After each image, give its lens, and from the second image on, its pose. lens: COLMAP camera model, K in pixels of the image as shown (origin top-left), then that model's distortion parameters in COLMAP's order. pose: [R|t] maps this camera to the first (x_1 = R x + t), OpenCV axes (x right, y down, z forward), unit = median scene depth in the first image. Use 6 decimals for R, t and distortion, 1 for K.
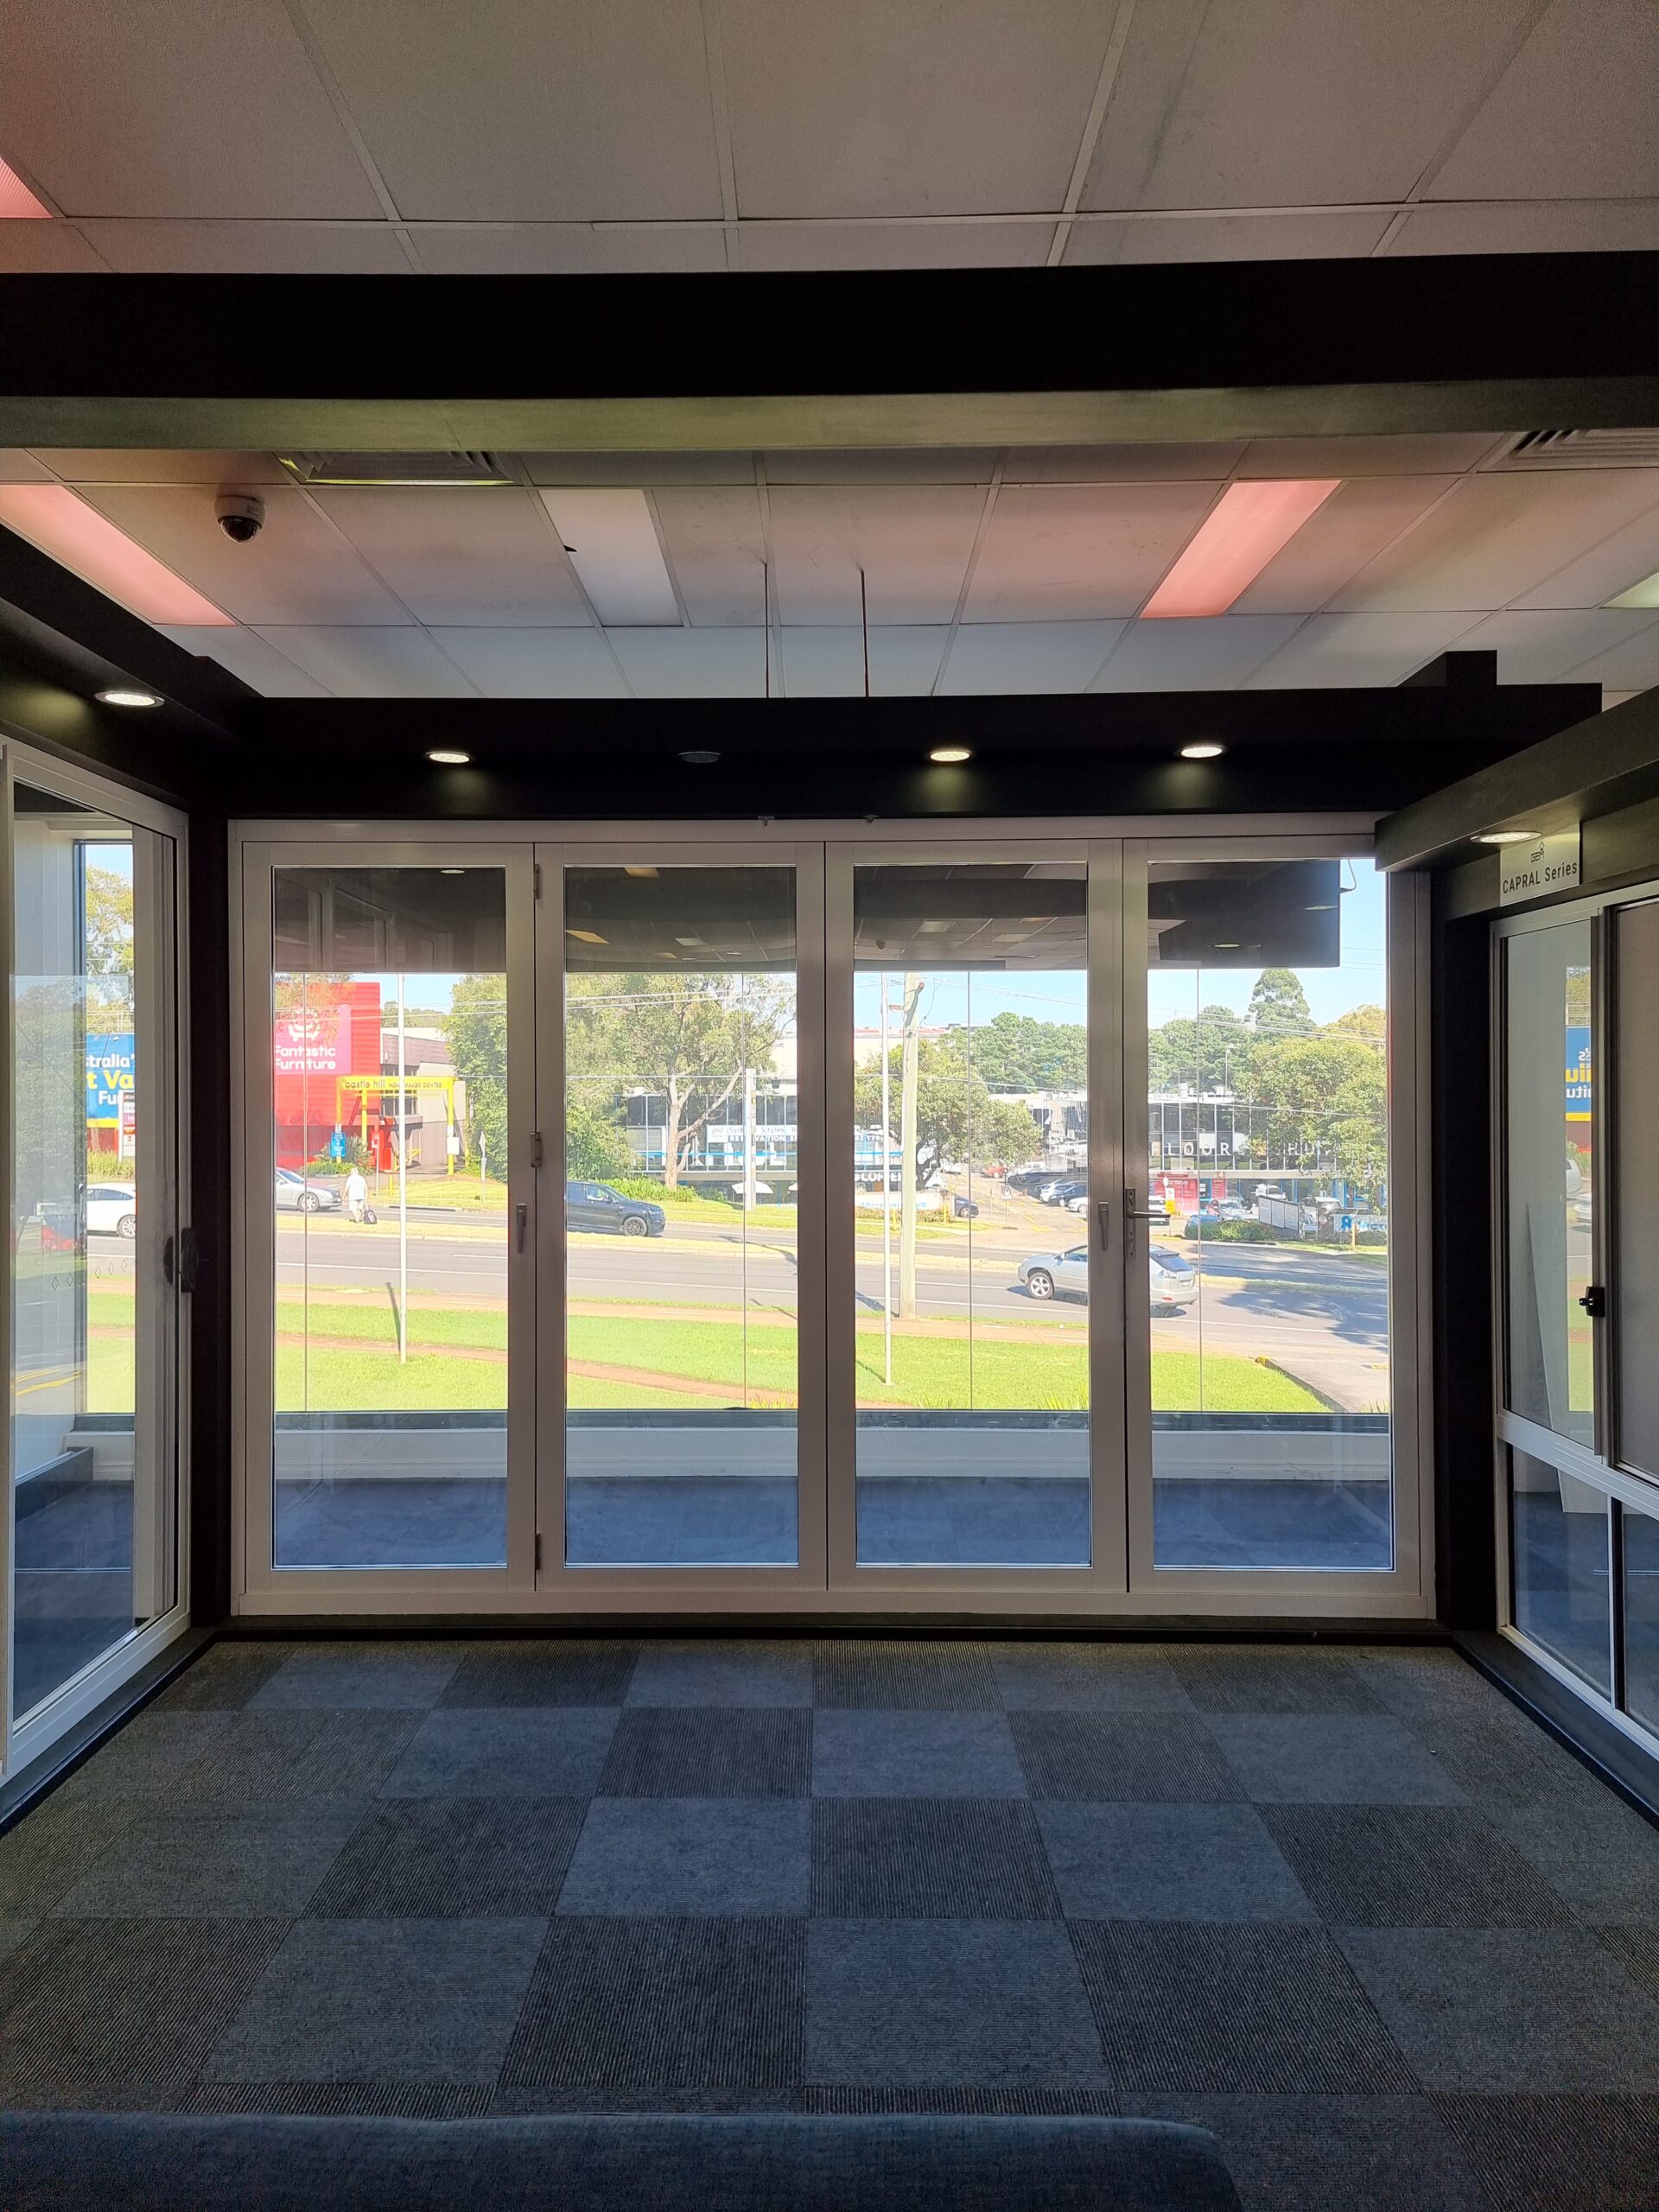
lens RADIAL K [[1510.5, 0, 826.9], [0, 1510.5, 1083.4], [0, 0, 1]] dist [0.084753, -0.083218]
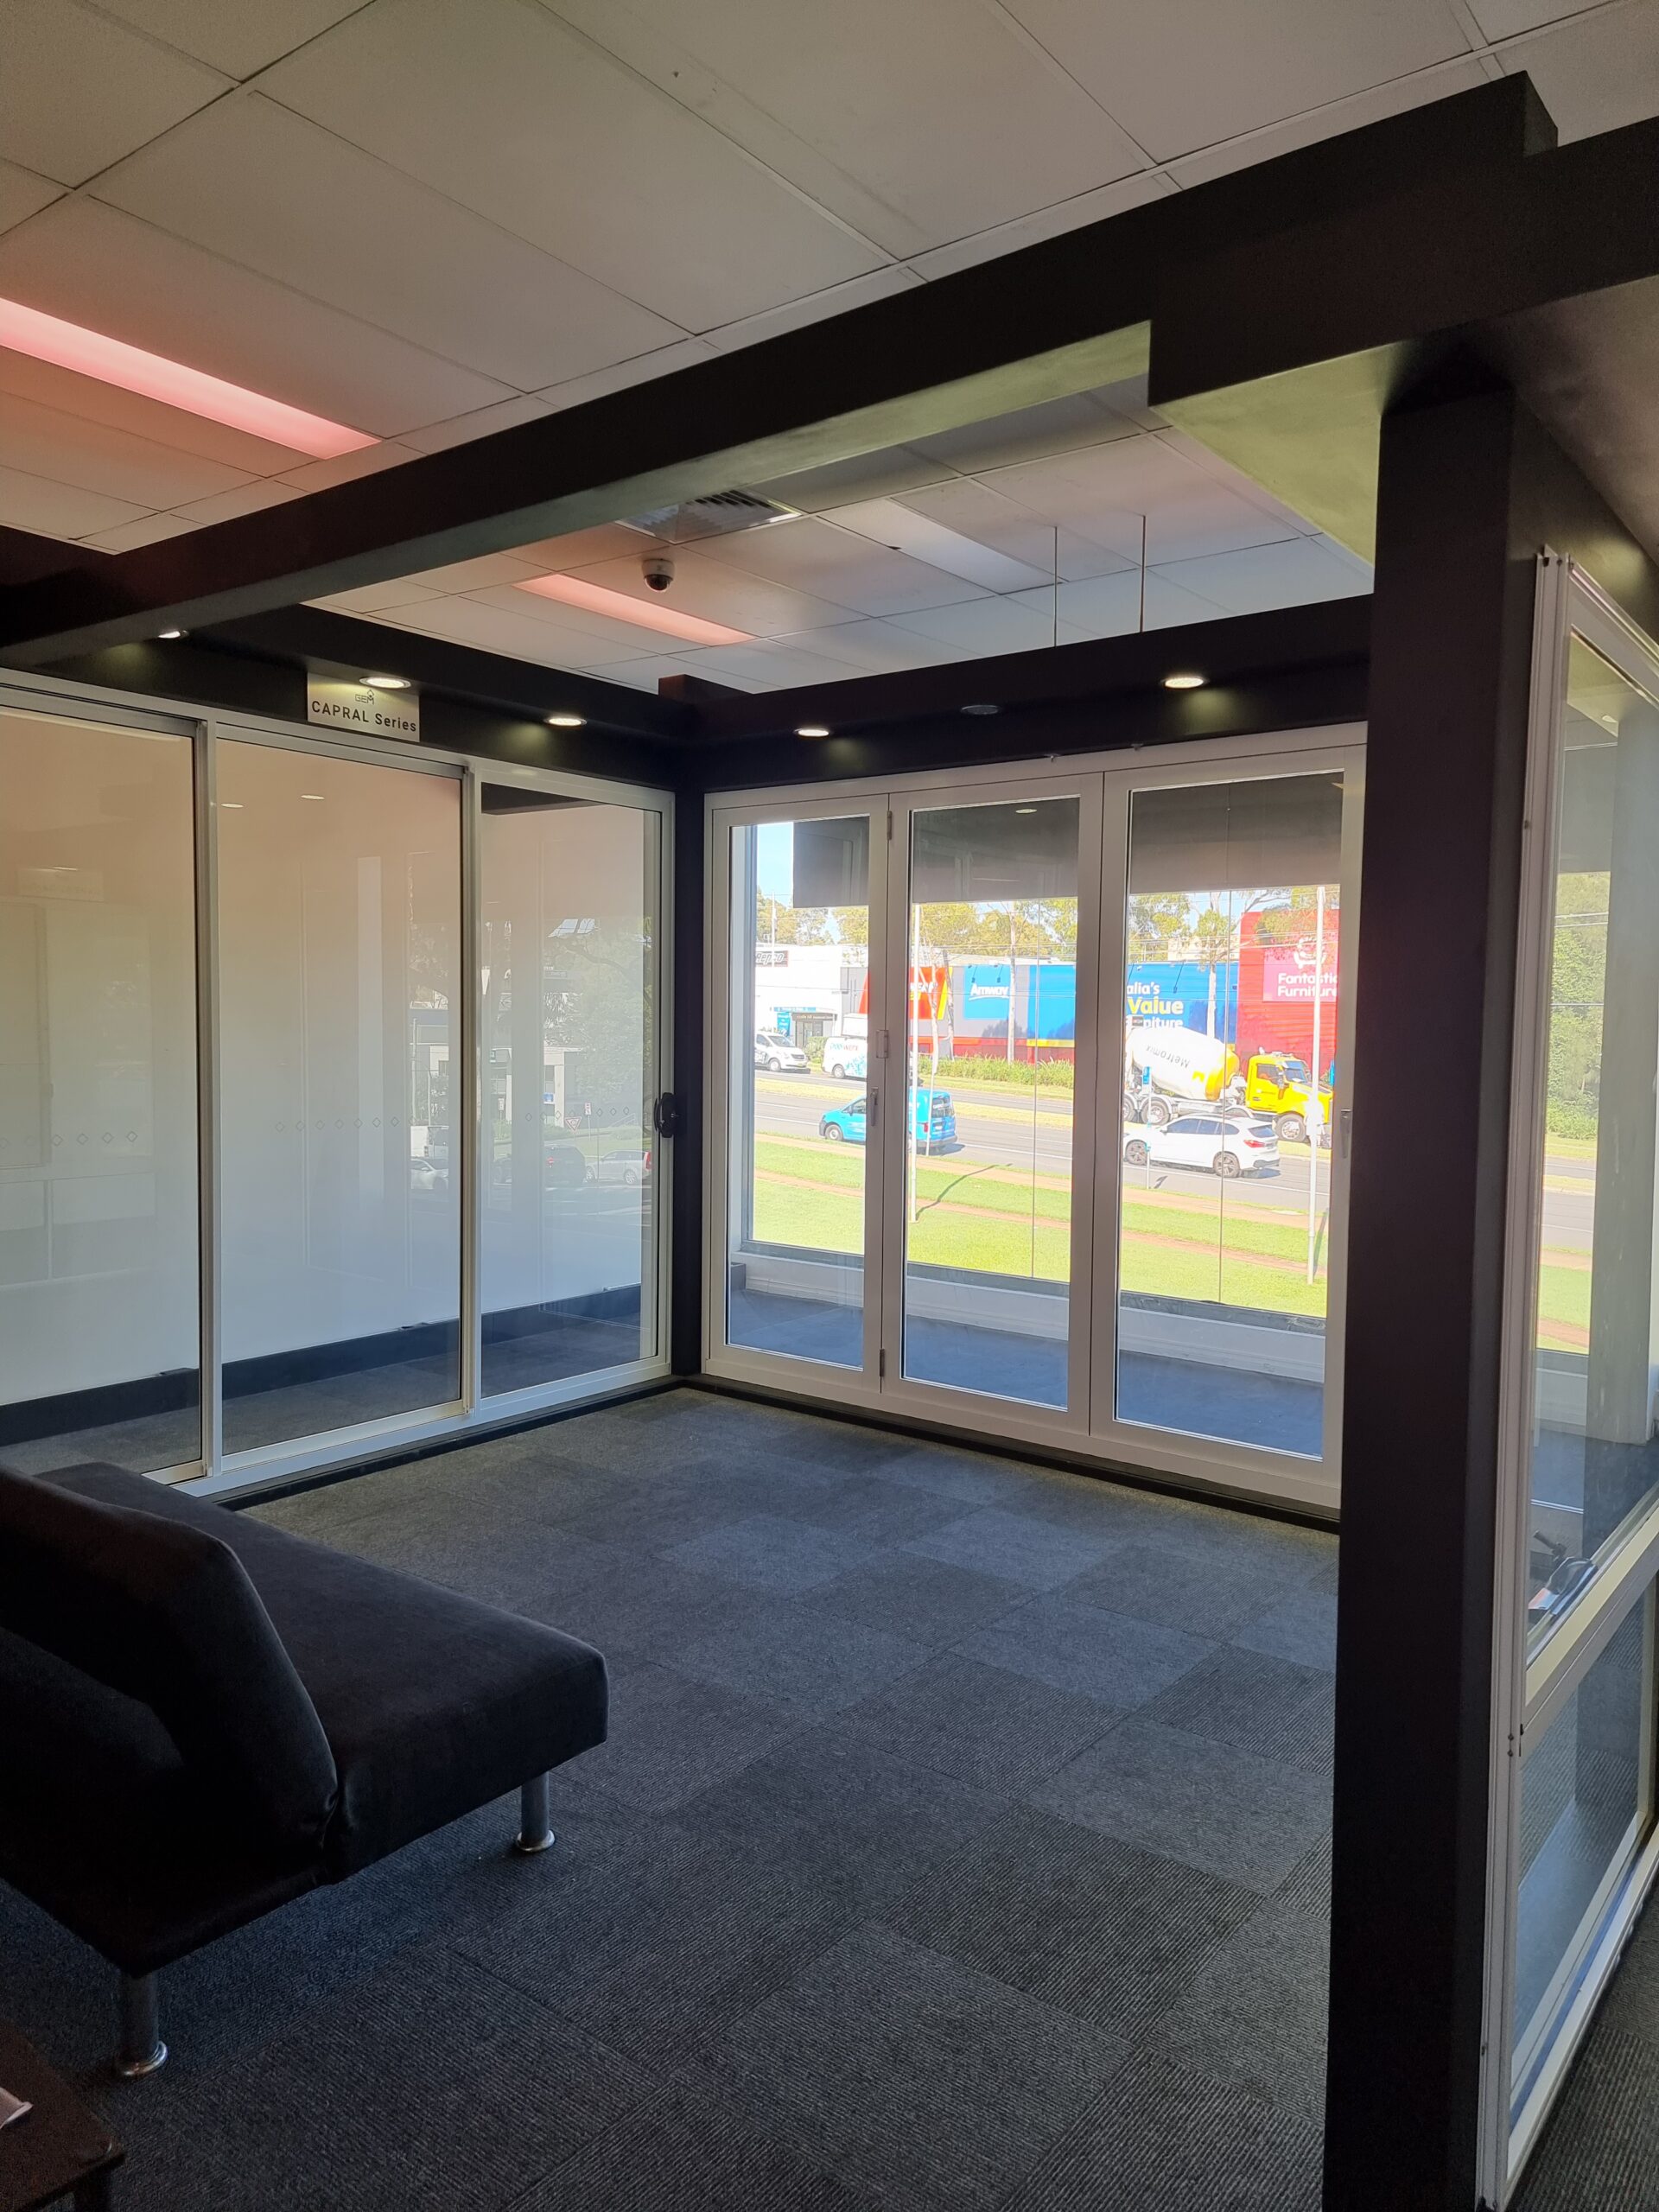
lens RADIAL K [[1541.6, 0, 815.4], [0, 1541.6, 1112.6], [0, 0, 1]] dist [0.076560, -0.040856]
pose [[0.794394, 0.052367, -0.605141, 0.544842], [-0.007985, 0.997091, 0.075804, 0.003614], [0.607351, -0.055387, 0.792501, -0.037453]]
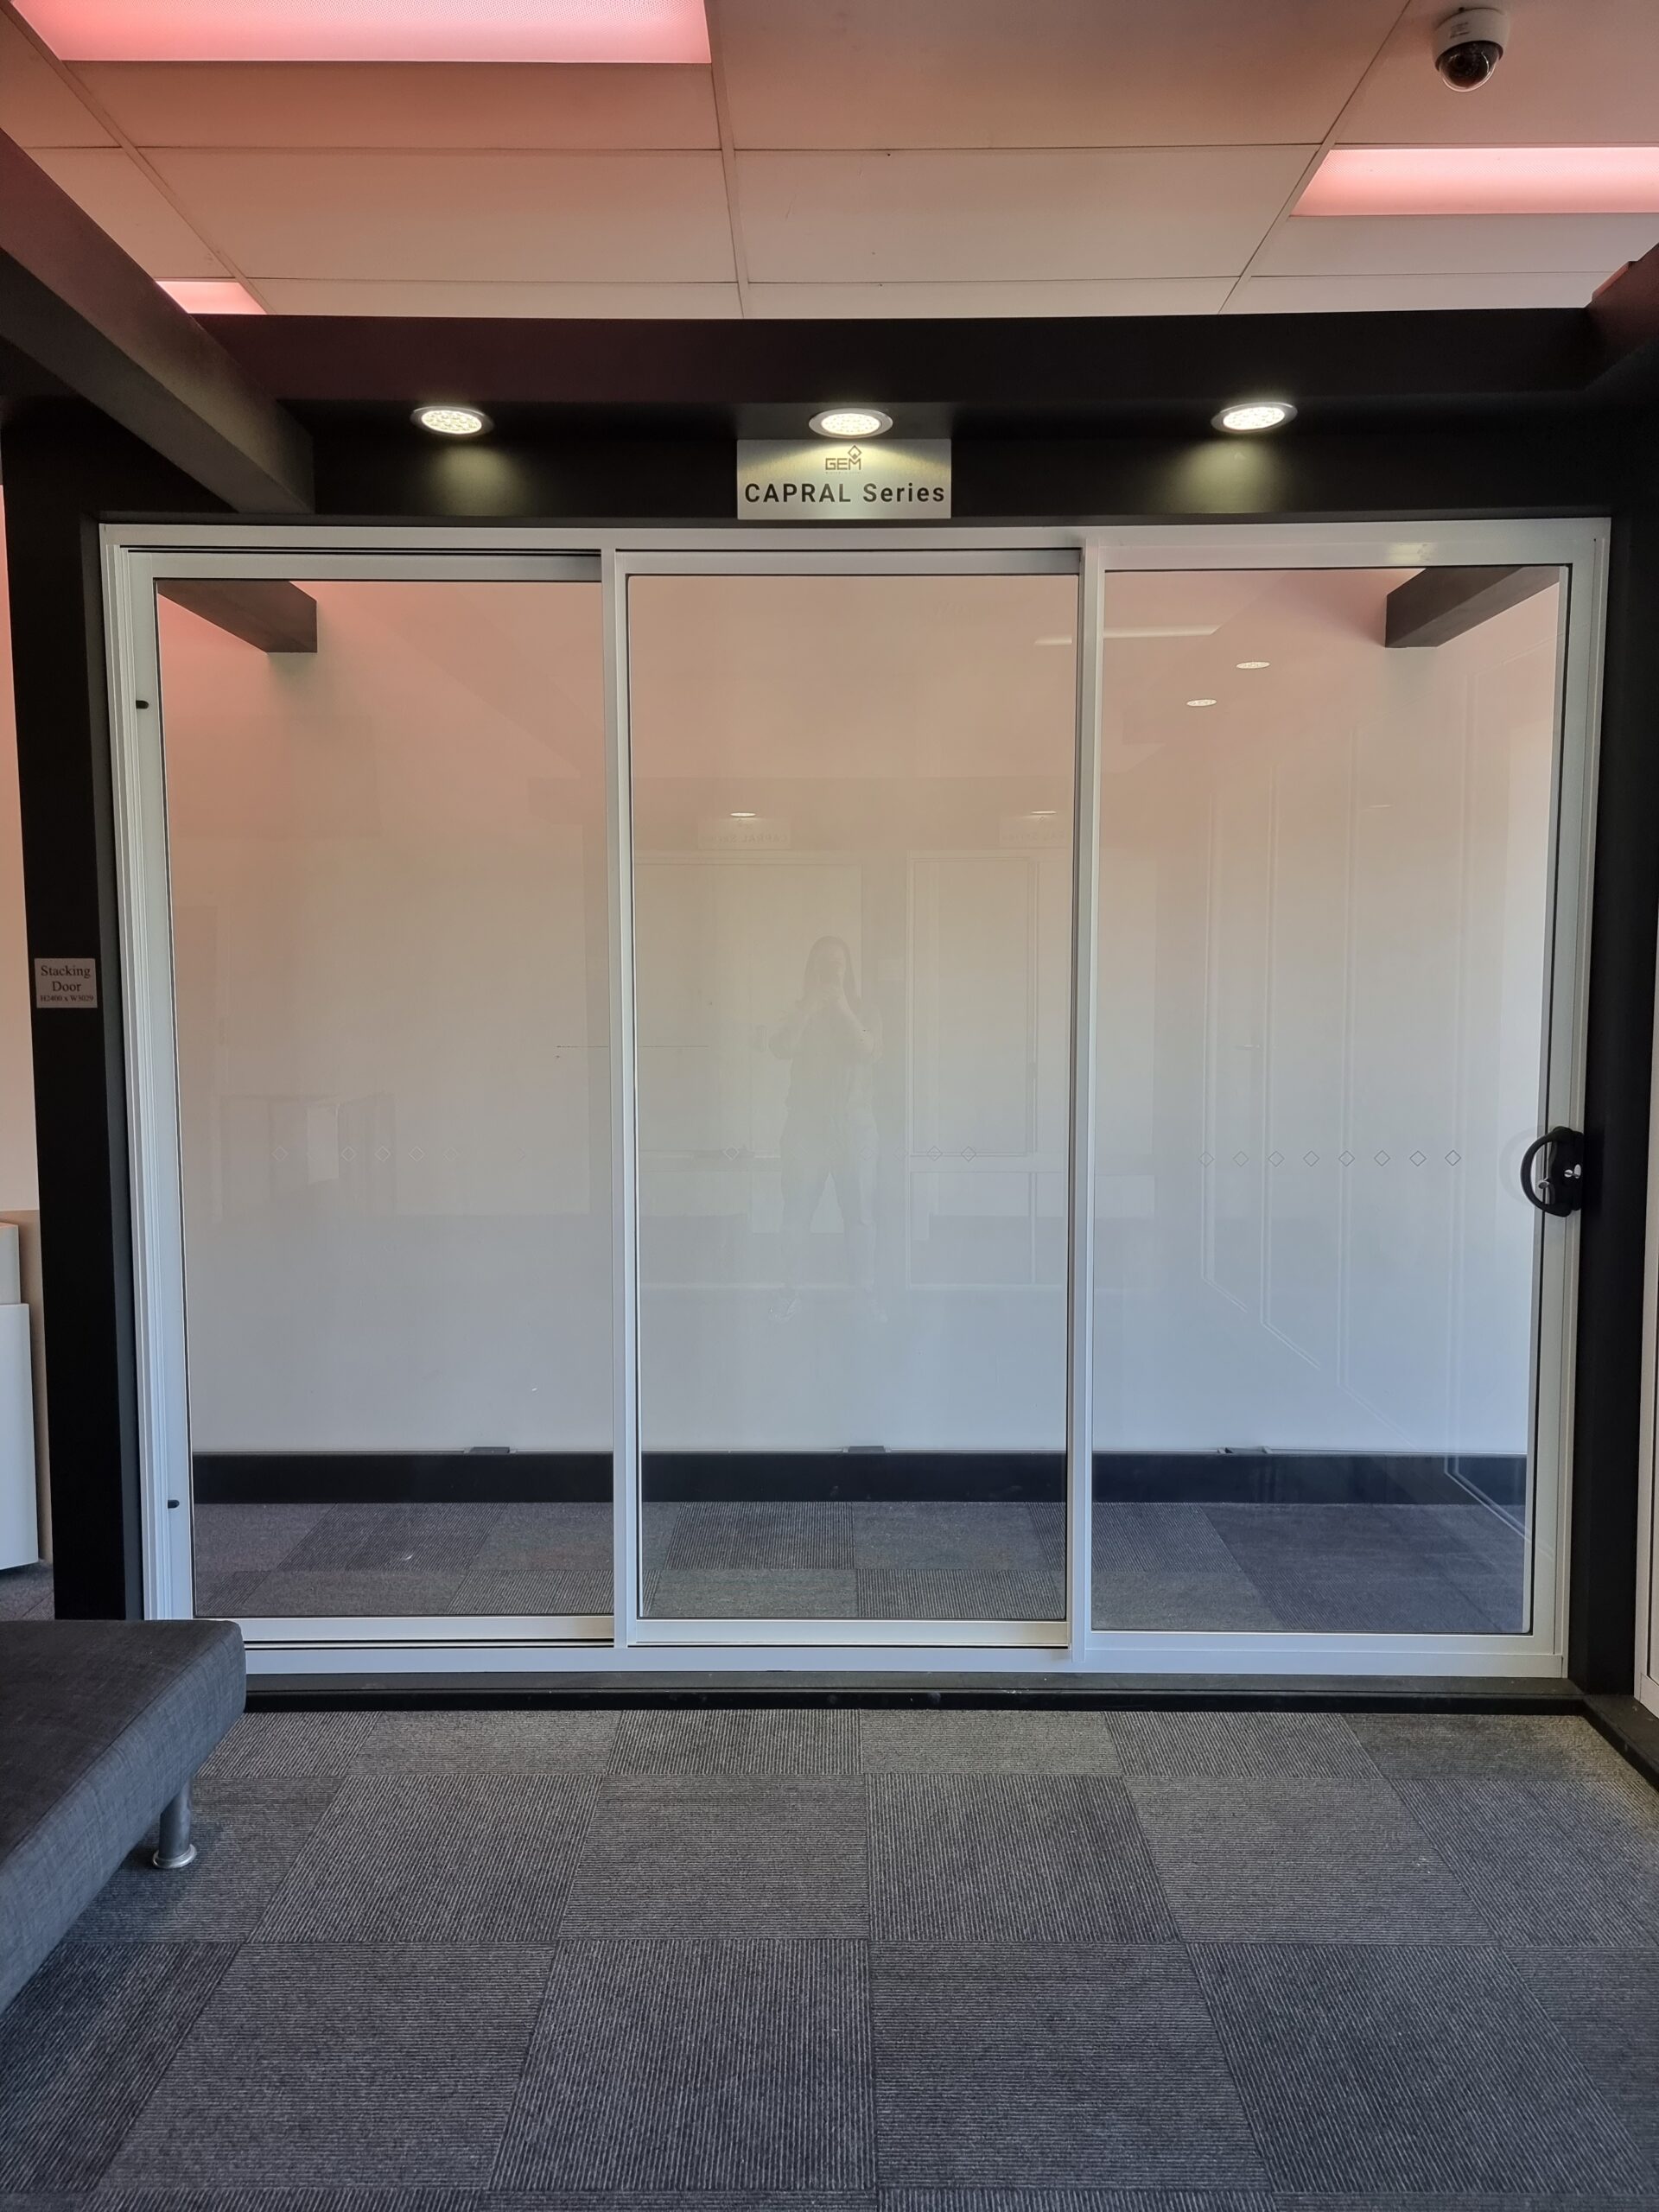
lens RADIAL K [[1541.6, 0, 815.4], [0, 1541.6, 1112.6], [0, 0, 1]] dist [0.076560, -0.040856]
pose [[-0.001628, 0.065766, -0.997834, 0.303845], [0.013059, 0.997751, 0.065739, 0.036051], [0.999913, -0.012924, -0.002483, 0.655386]]
